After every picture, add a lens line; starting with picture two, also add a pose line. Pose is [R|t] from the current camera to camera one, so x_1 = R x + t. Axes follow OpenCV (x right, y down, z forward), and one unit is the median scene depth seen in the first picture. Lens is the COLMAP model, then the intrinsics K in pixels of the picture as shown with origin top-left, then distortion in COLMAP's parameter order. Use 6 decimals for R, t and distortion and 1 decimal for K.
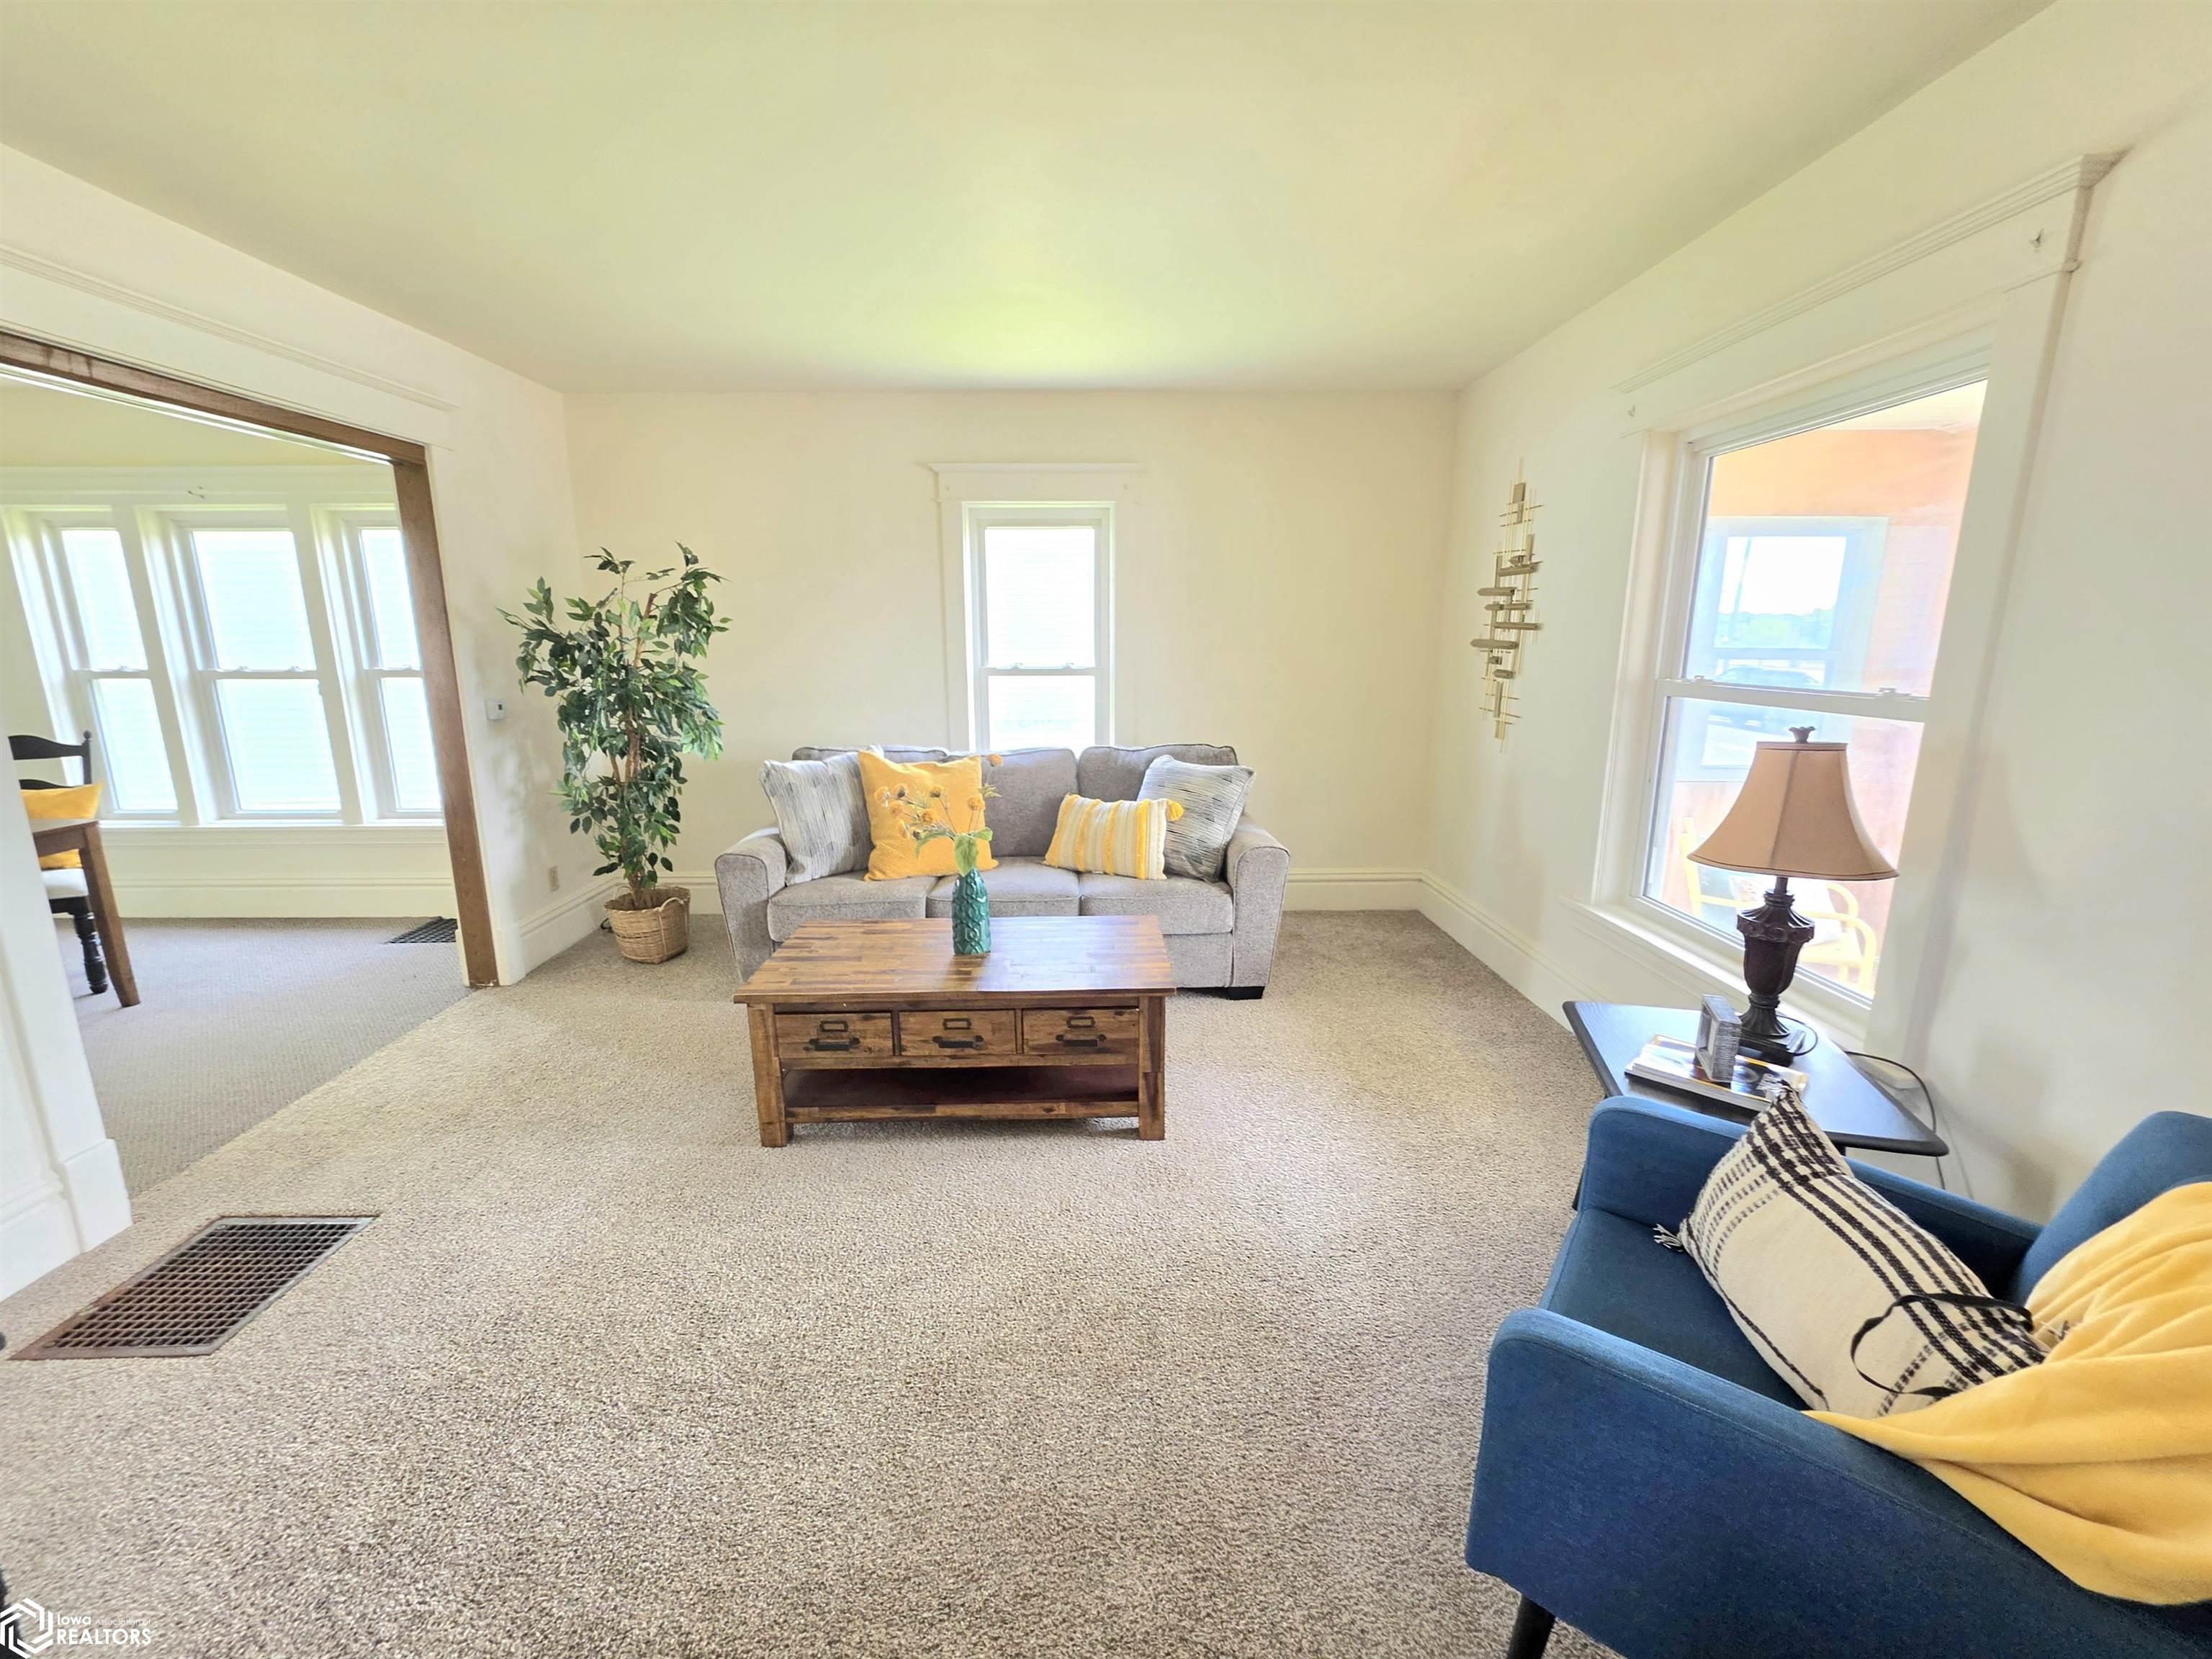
lens RADIAL K [[881.6, 0, 1095.4], [0, 881.6, 822.9], [0, 0, 1]] dist [-0.009399, -0.000183]
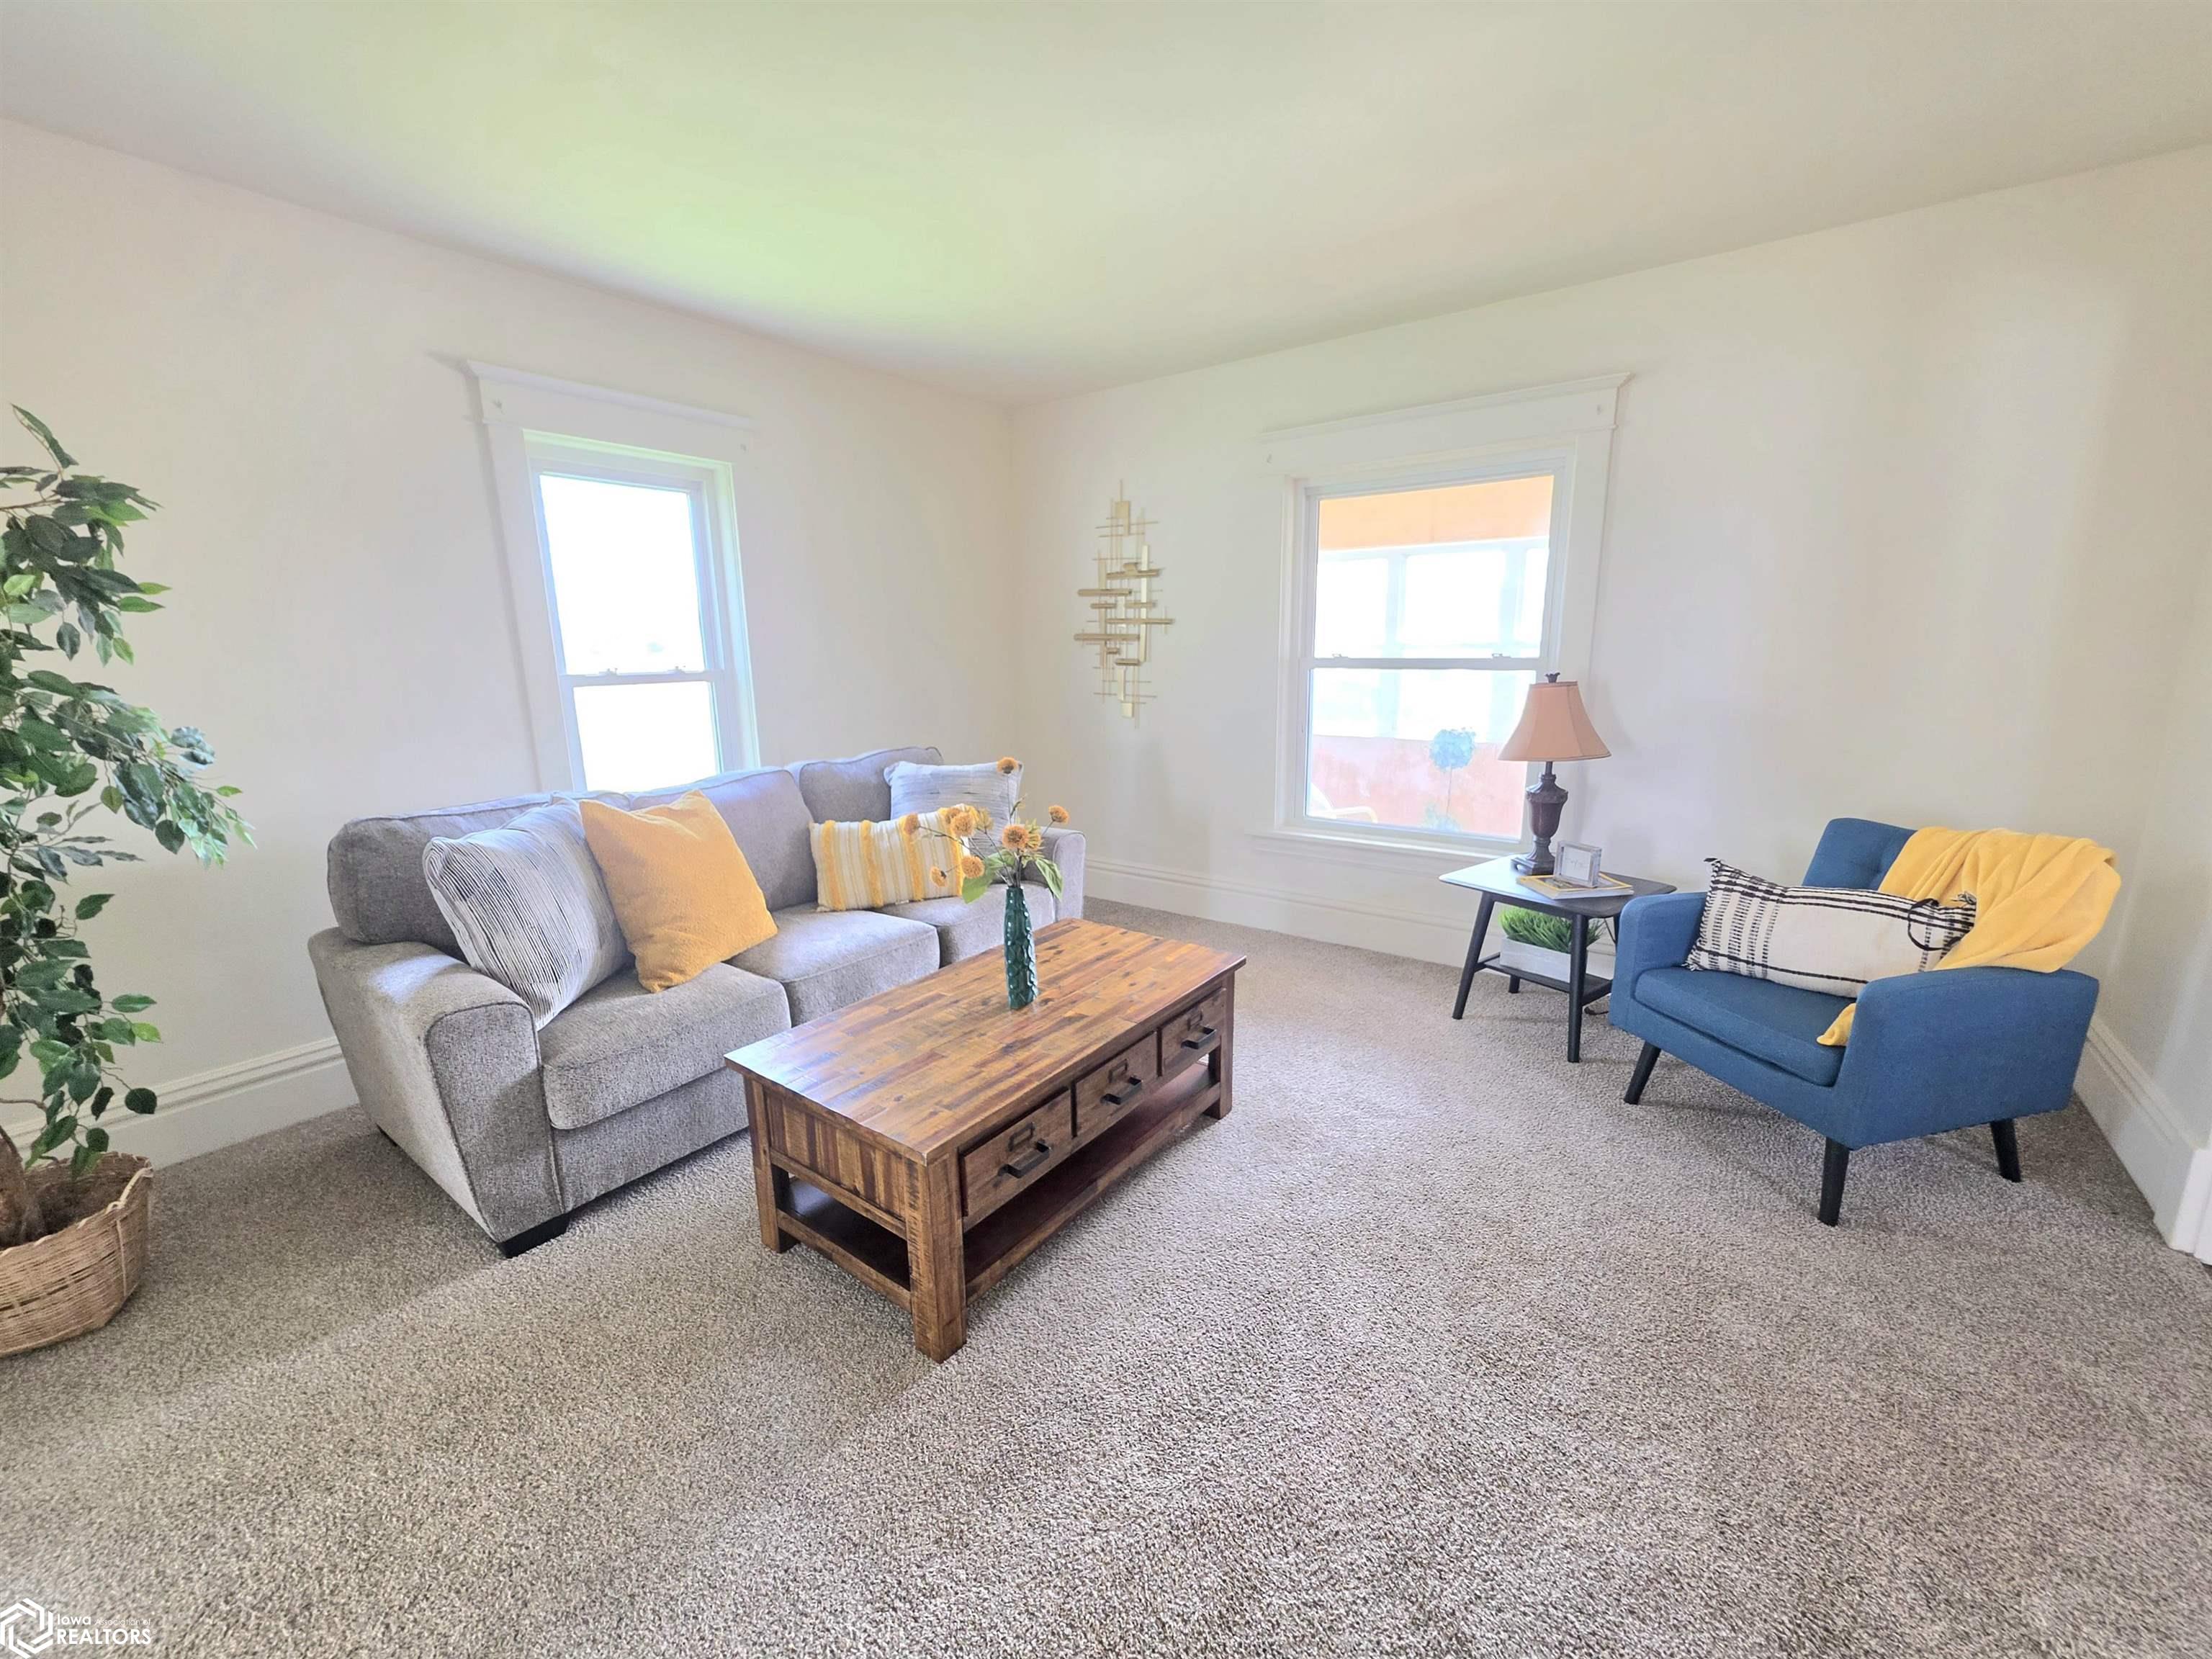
lens RADIAL K [[881.6, 0, 1096.0], [0, 881.6, 829.6], [0, 0, 1]] dist [-0.009399, -0.000183]
pose [[0.618094, -0.165196, 0.768550, -0.545003], [0.171382, 0.982471, 0.073346, -0.045452], [-0.767195, 0.086381, 0.635571, 0.320421]]
